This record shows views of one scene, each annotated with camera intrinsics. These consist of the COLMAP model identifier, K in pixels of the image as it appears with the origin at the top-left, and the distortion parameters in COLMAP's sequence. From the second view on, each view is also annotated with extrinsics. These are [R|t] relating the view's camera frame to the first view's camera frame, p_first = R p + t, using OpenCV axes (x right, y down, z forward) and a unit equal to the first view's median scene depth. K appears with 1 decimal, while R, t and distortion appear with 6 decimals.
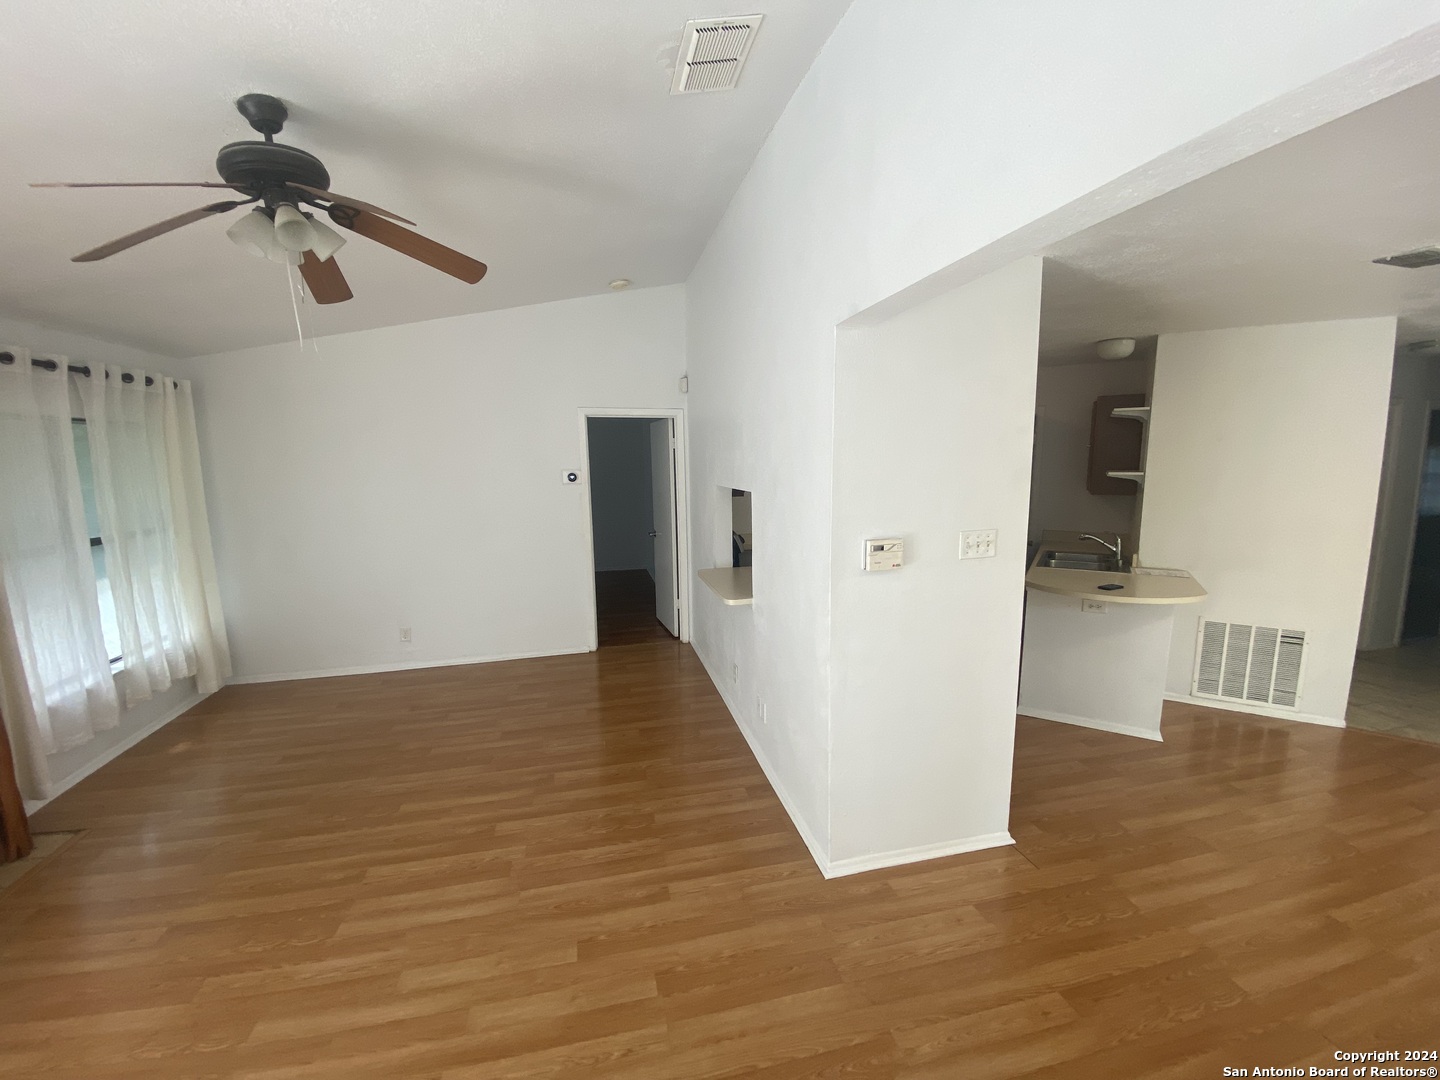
lens RADIAL K [[581.9, 0, 718.3], [0, 581.9, 540.7], [0, 0, 1]] dist [0.032902, -0.025691]
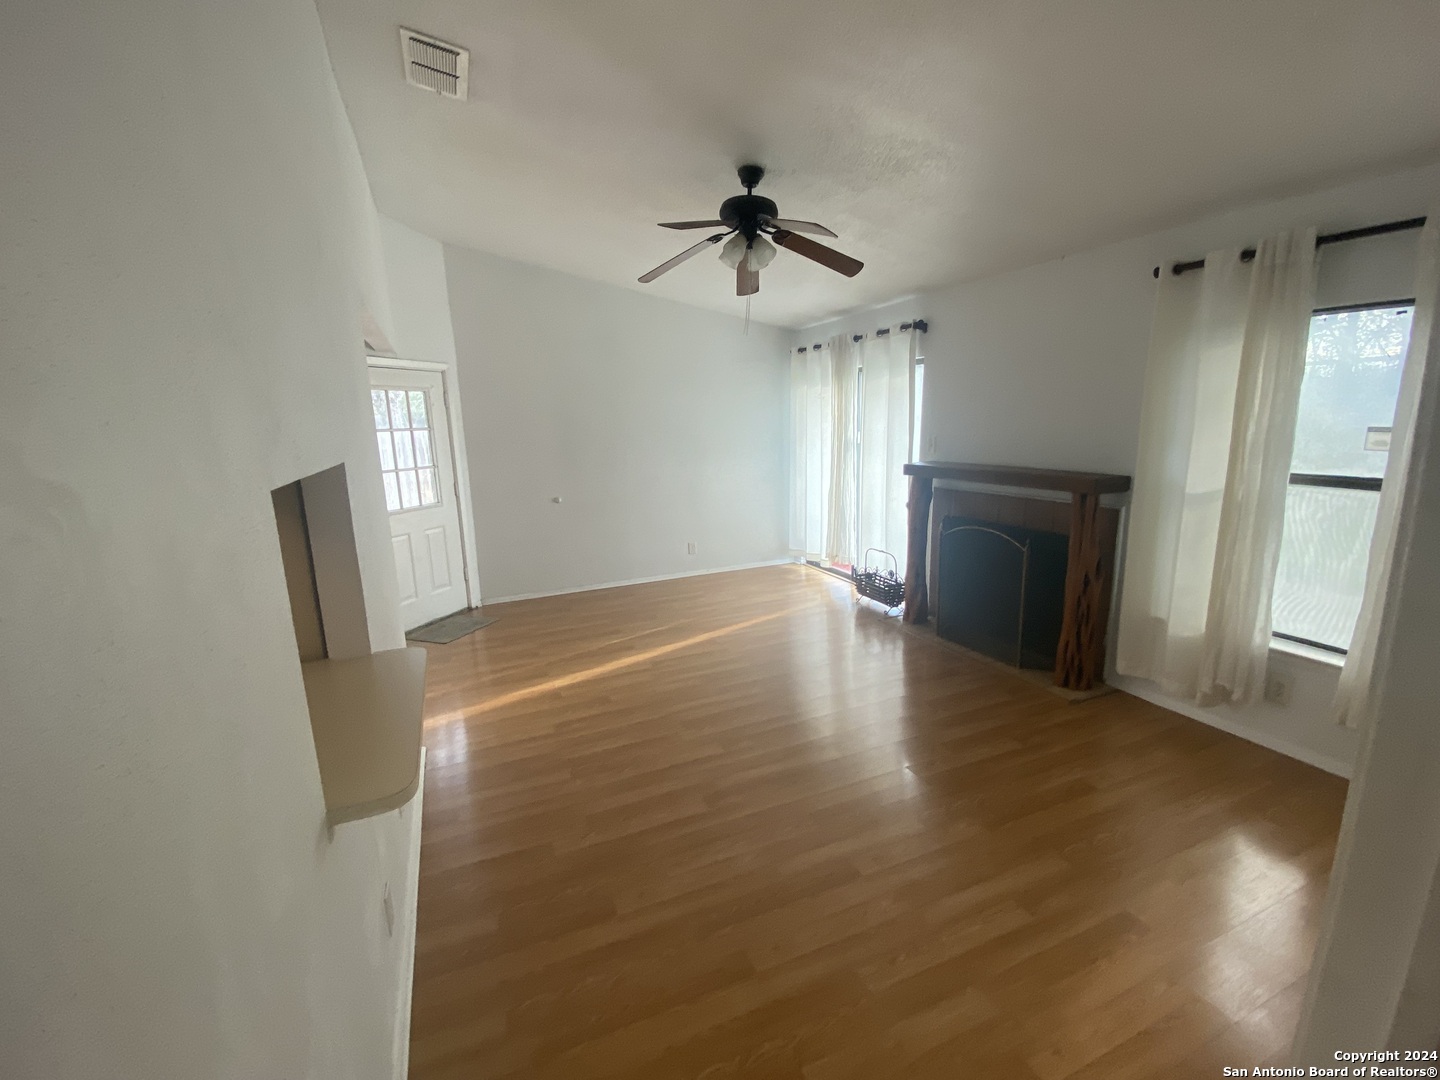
lens RADIAL K [[617.5, 0, 714.1], [0, 617.5, 544.3], [0, 0, 1]] dist [0.001363, 0.000104]
pose [[-0.983928, 0.076361, -0.161413, -0.206596], [0.018022, 0.941801, 0.335688, -0.222980], [0.177652, 0.327383, -0.928041, 1.858896]]
